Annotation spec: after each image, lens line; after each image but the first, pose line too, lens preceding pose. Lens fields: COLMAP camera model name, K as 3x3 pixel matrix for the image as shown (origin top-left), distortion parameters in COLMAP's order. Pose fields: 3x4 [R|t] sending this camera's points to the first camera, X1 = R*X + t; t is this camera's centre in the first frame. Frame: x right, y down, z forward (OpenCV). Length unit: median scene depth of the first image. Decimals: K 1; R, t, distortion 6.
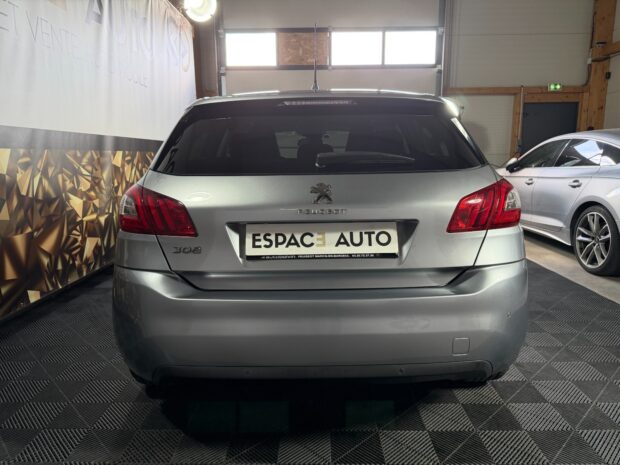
lens RADIAL K [[436.6, 0, 311.6], [0, 436.6, 235.5], [0, 0, 1]] dist [0.025704, -0.035845]
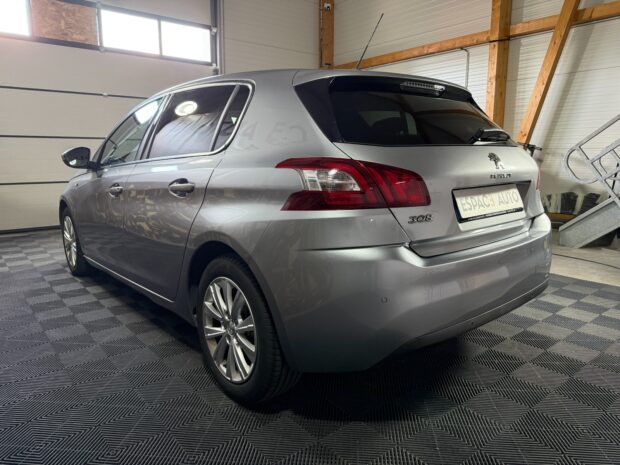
lens RADIAL K [[436.6, 0, 314.1], [0, 436.6, 230.1], [0, 0, 1]] dist [0.025704, -0.035845]
pose [[0.760265, -0.102812, 0.641426, -0.235128], [0.113526, 0.993229, 0.024642, 0.001212], [-0.639617, 0.054083, 0.766789, 0.079832]]
